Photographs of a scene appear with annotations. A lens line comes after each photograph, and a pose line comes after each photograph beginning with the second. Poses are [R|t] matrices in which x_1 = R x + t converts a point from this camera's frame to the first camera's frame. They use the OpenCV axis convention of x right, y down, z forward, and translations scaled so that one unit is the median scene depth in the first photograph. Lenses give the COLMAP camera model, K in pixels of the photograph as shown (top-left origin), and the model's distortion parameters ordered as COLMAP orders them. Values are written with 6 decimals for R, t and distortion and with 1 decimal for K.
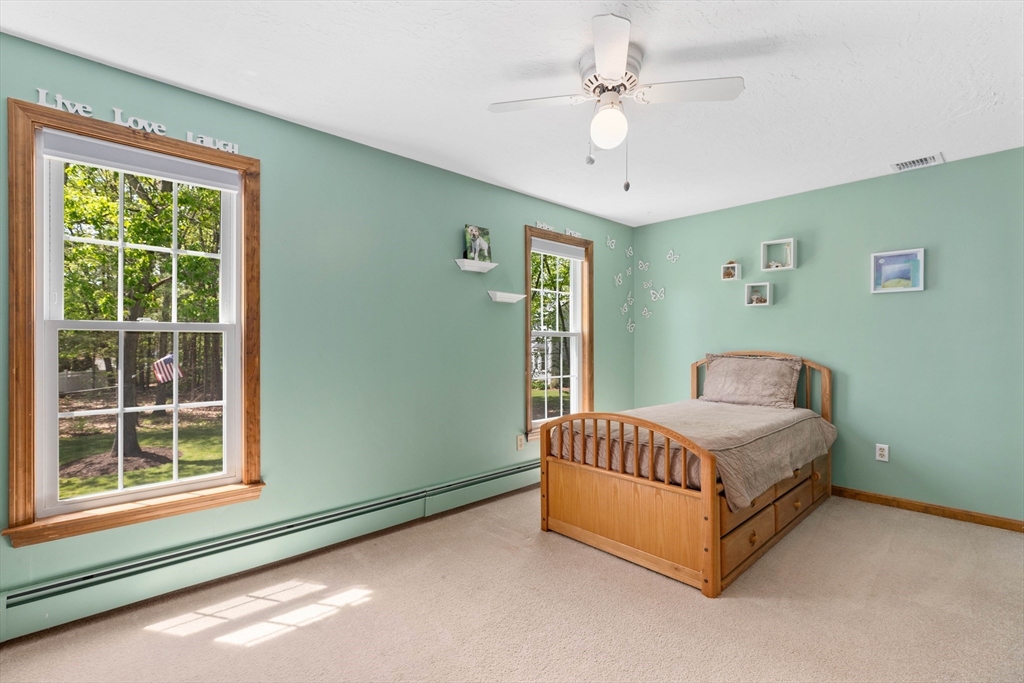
lens RADIAL K [[460.7, 0, 512.0], [0, 460.7, 341.5], [0, 0, 1]] dist [0.001902, -0.000057]
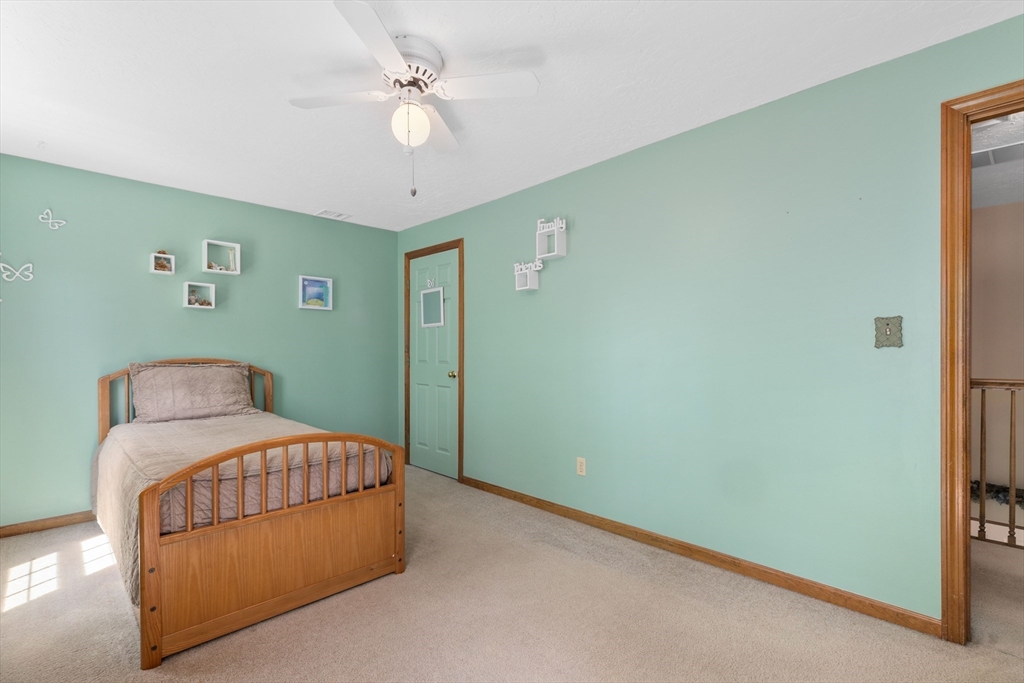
lens RADIAL K [[460.7, 0, 512.0], [0, 460.7, 341.5], [0, 0, 1]] dist [0.001902, -0.000057]
pose [[-0.009438, 0.017994, 0.999794, -0.403781], [0.000211, 0.999838, -0.017992, 0.005222], [-0.999955, 0.000041, -0.009441, 0.420860]]
